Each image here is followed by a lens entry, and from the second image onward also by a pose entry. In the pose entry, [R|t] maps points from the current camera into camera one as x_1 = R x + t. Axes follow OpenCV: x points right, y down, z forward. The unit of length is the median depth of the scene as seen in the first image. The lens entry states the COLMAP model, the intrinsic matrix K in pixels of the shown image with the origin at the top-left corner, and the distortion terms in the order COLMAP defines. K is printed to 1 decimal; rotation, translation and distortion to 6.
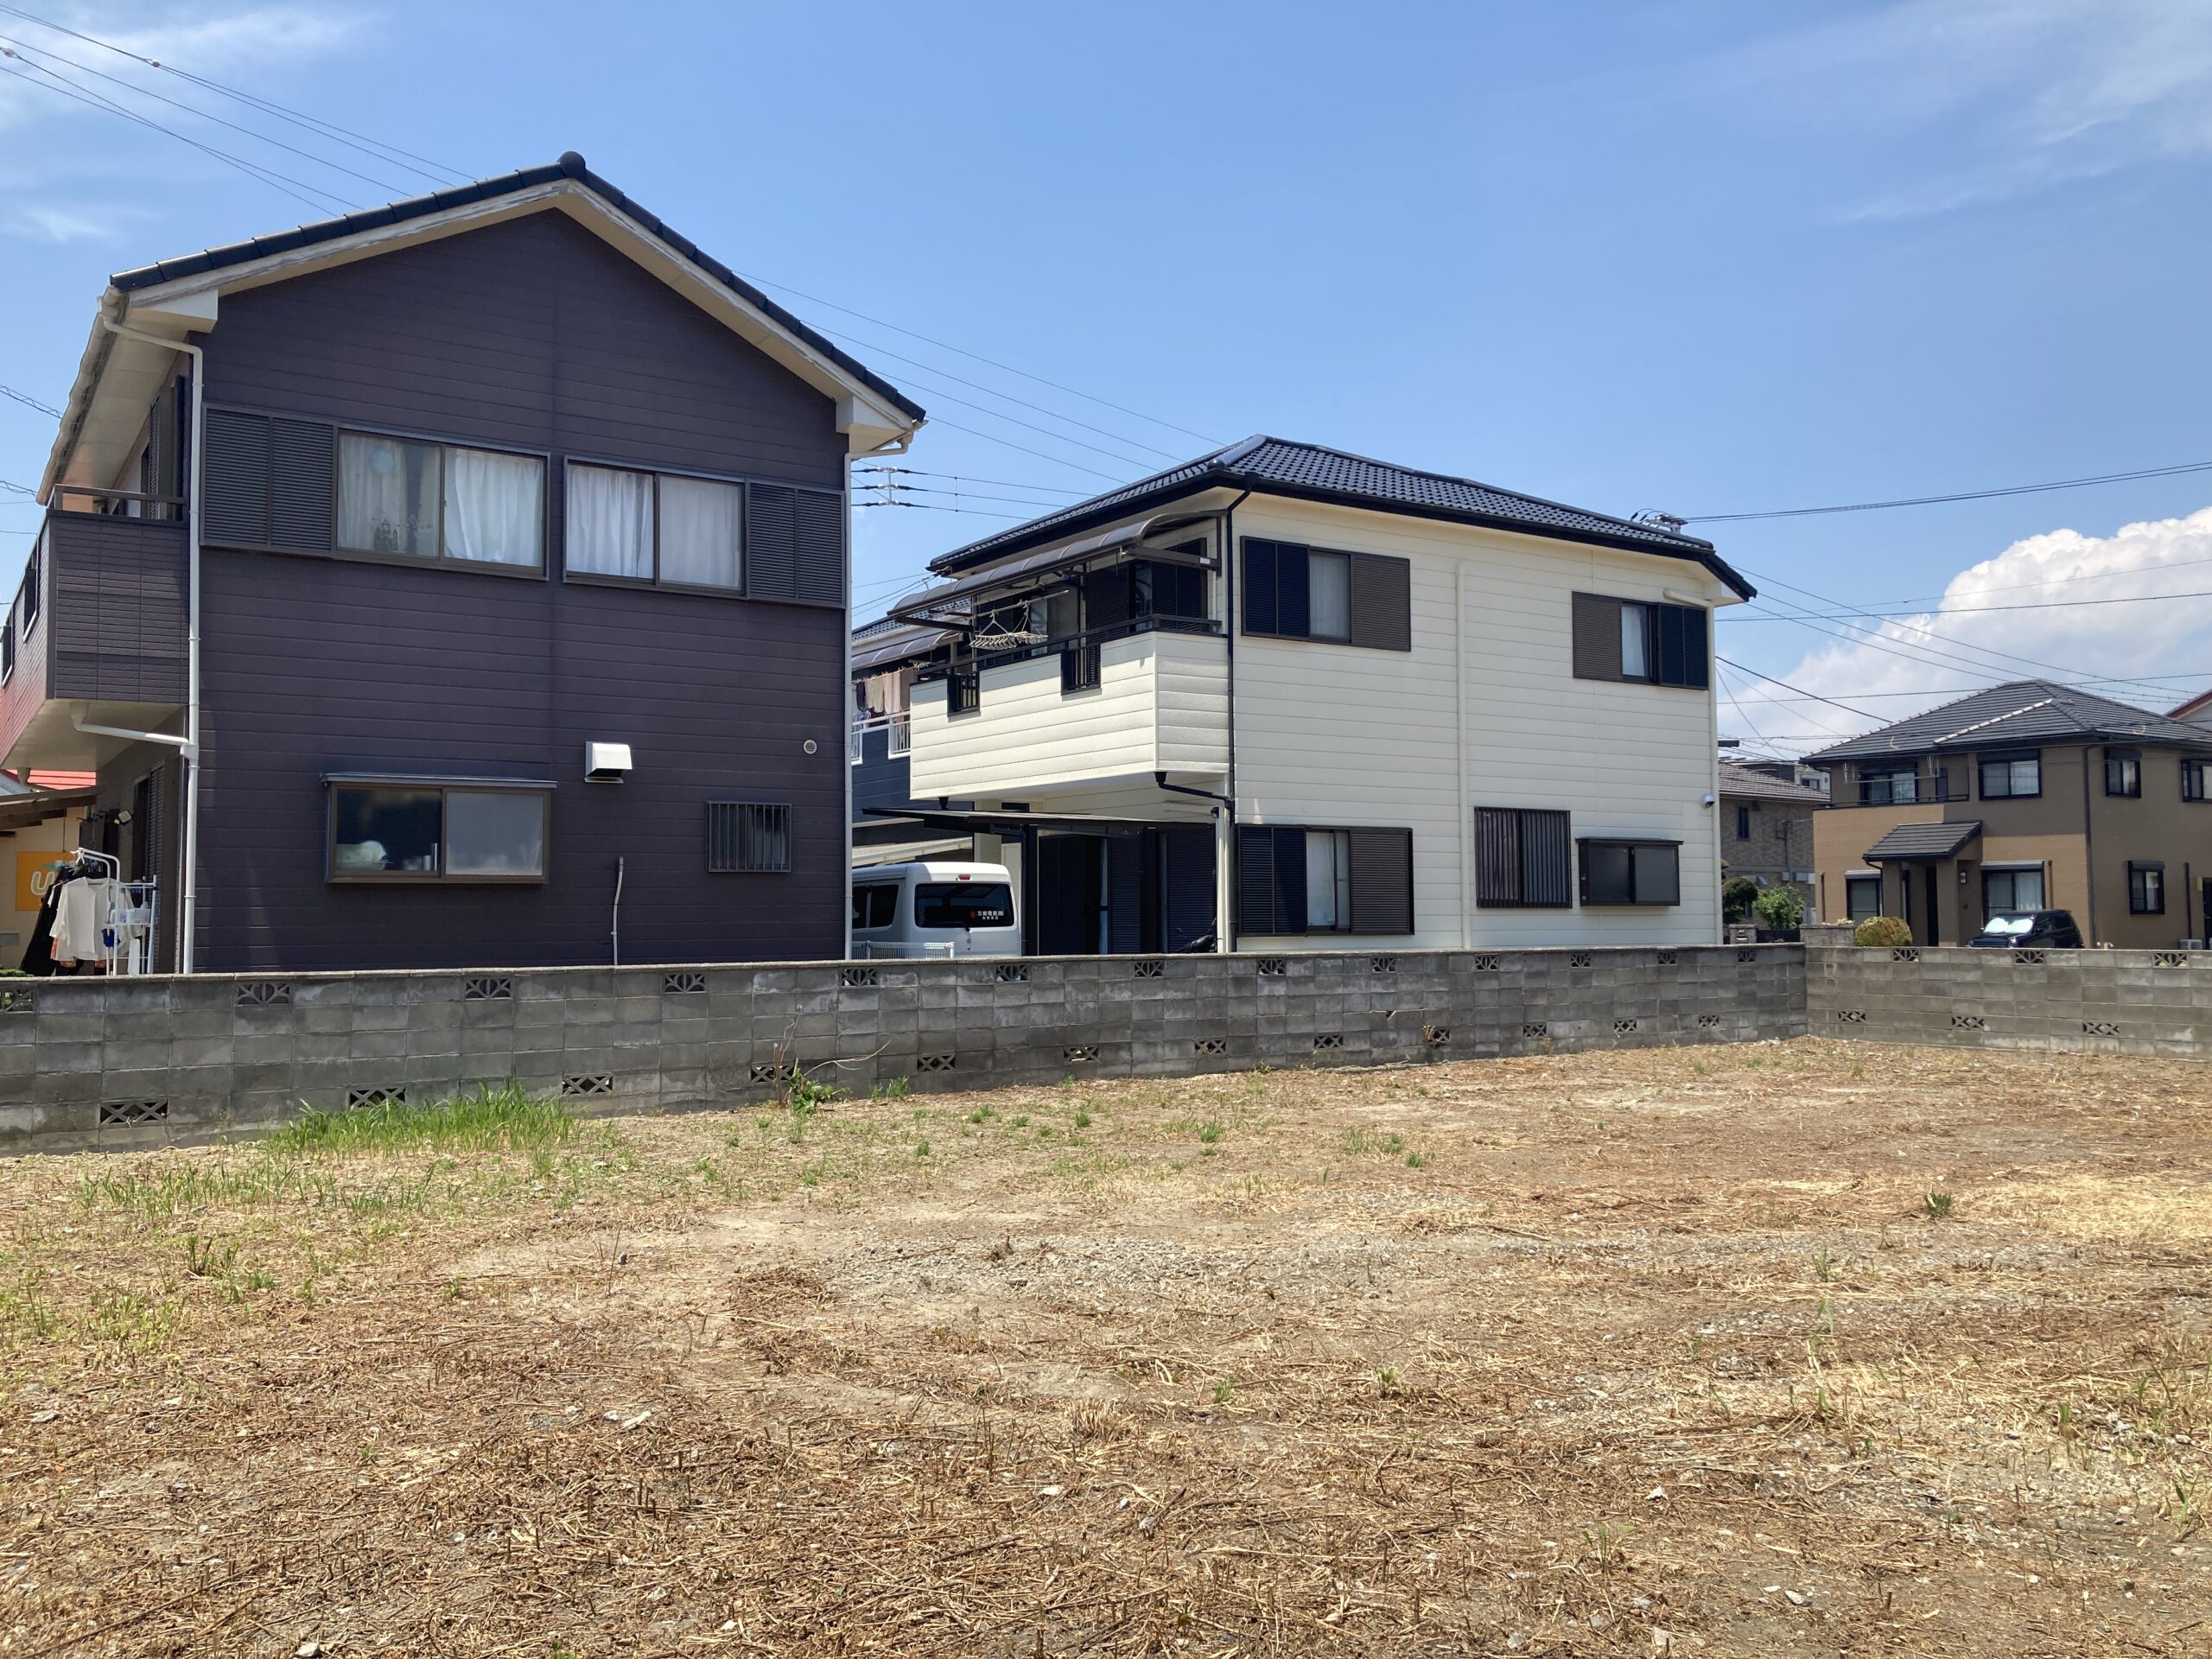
lens RADIAL K [[1826.9, 0, 1112.1], [0, 1826.9, 814.4], [0, 0, 1]] dist [0.041853, -0.050118]
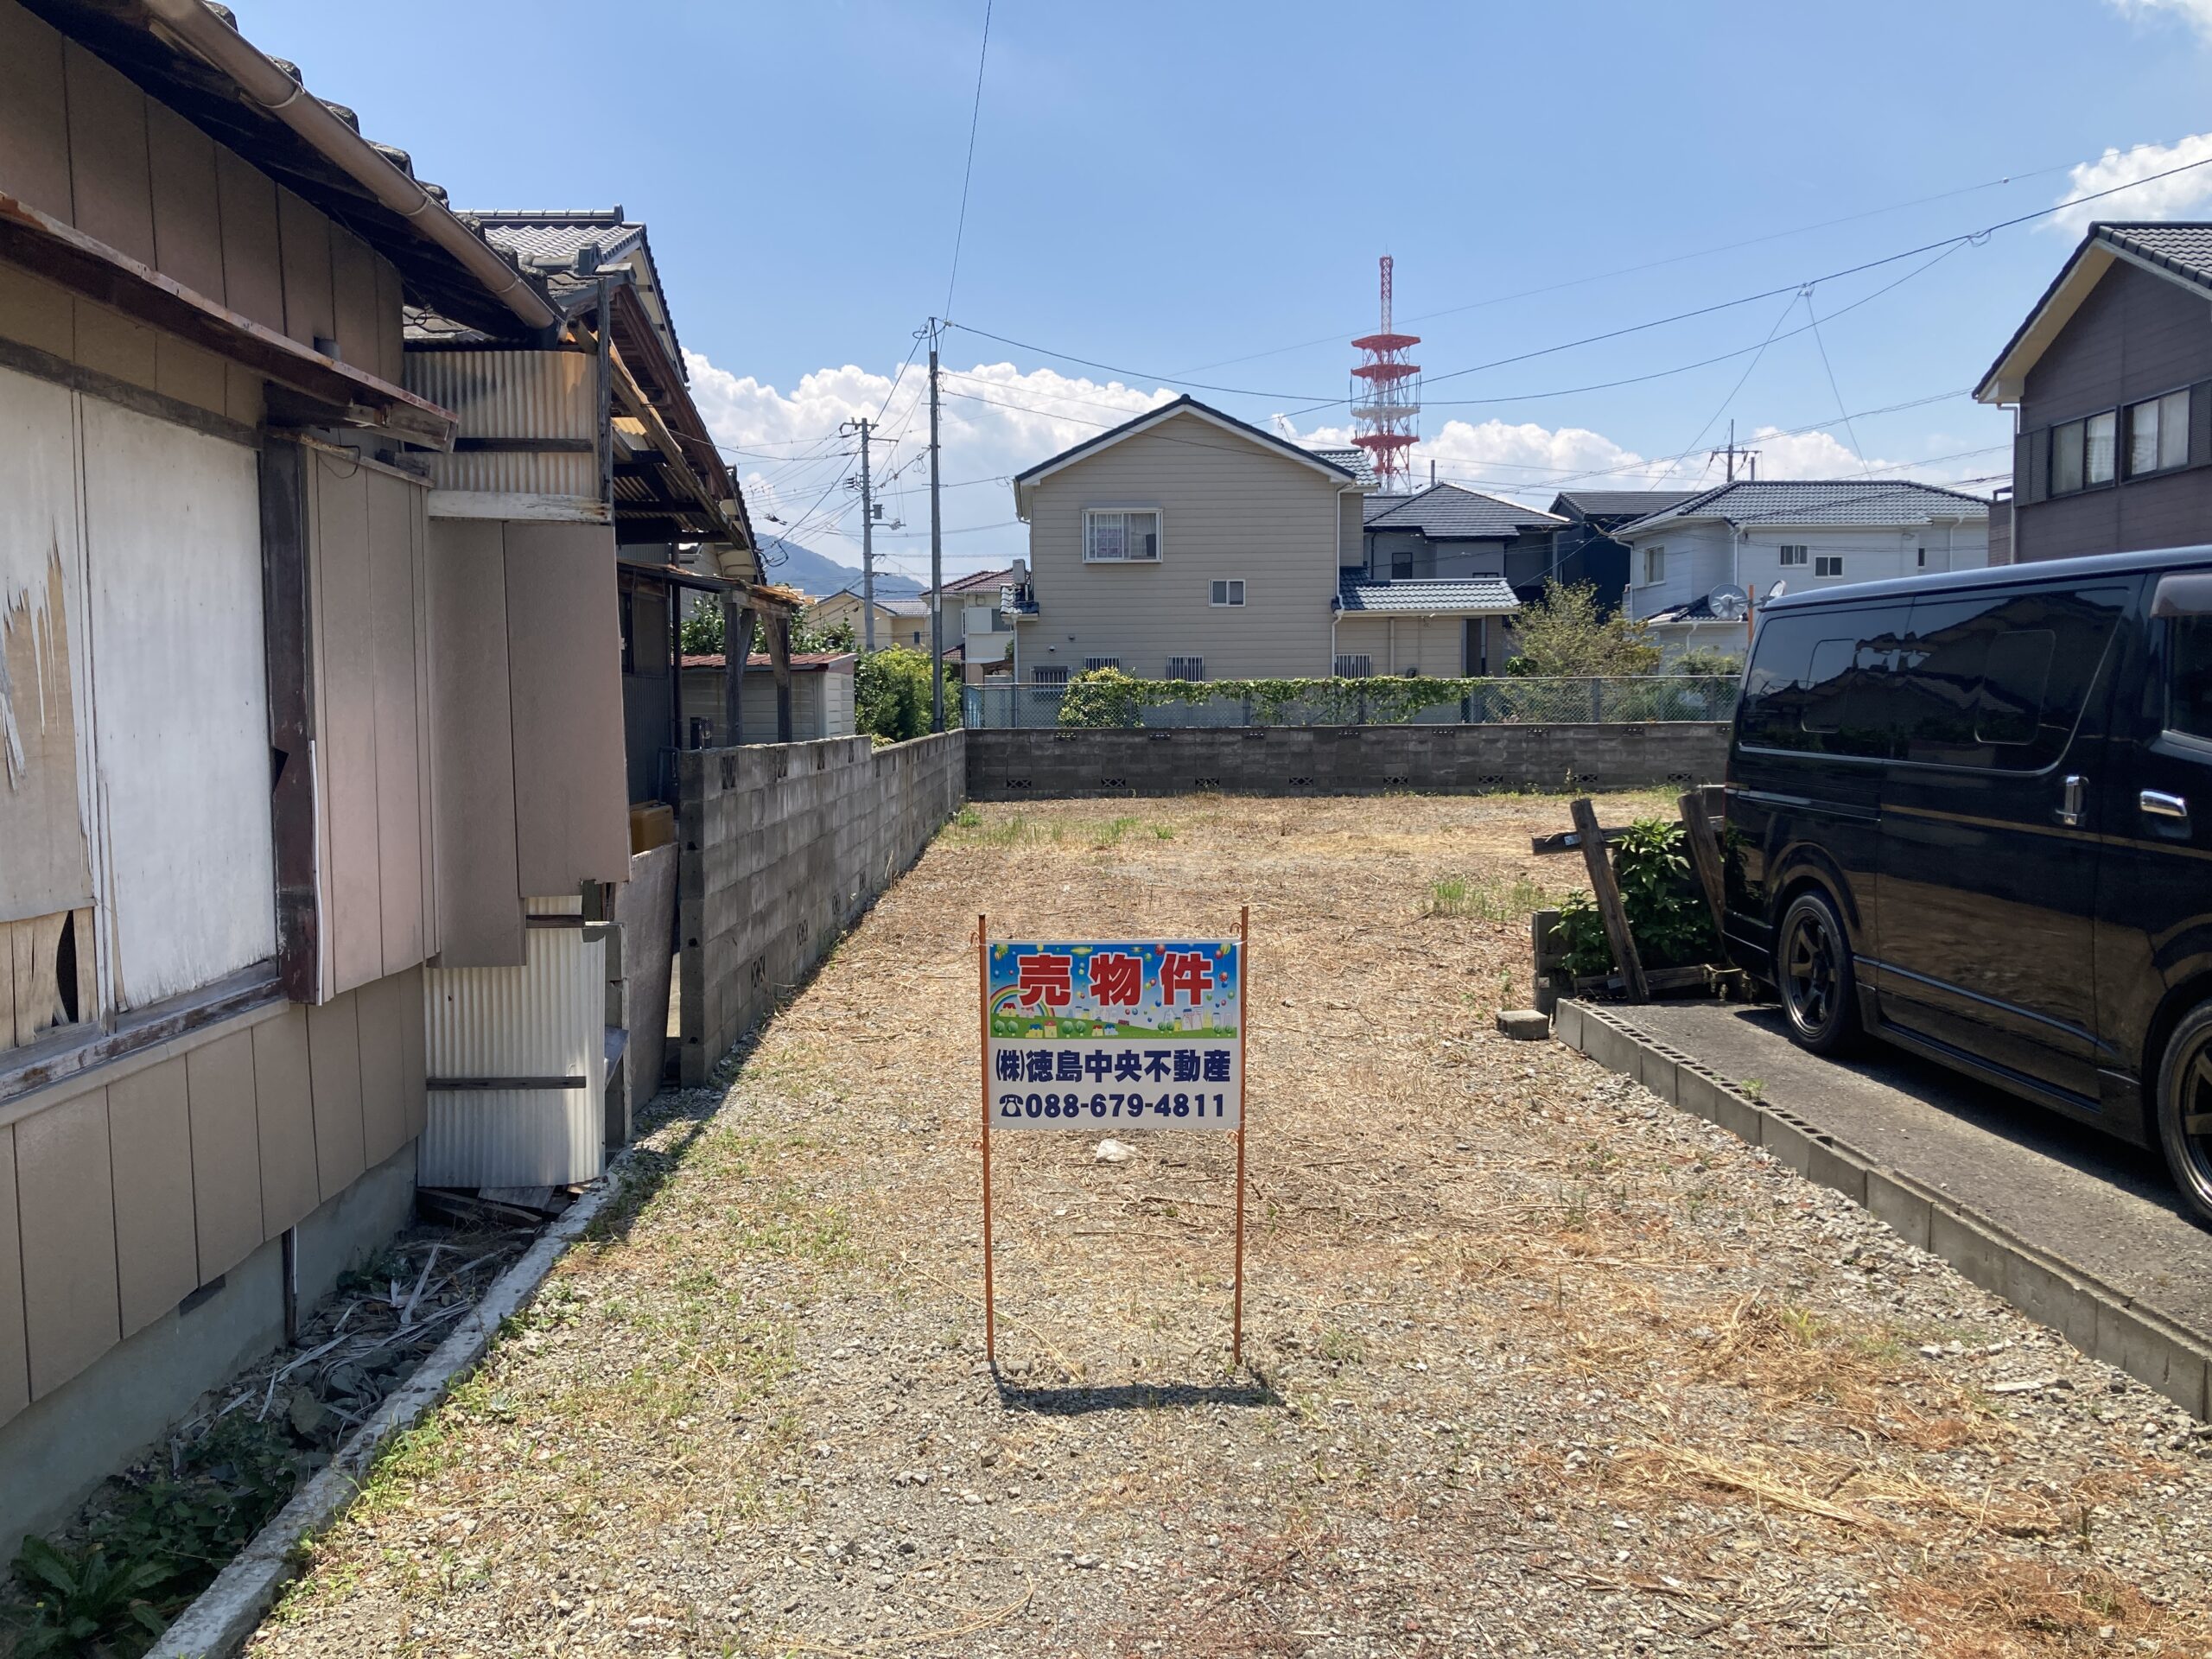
lens RADIAL K [[1826.9, 0, 1102.6], [0, 1826.9, 844.9], [0, 0, 1]] dist [0.041853, -0.050118]
pose [[-0.555471, 0.072257, -0.828390, 1.386445], [0.057469, 0.997171, 0.048443, 0.052019], [0.829548, -0.020698, -0.558052, 1.028011]]
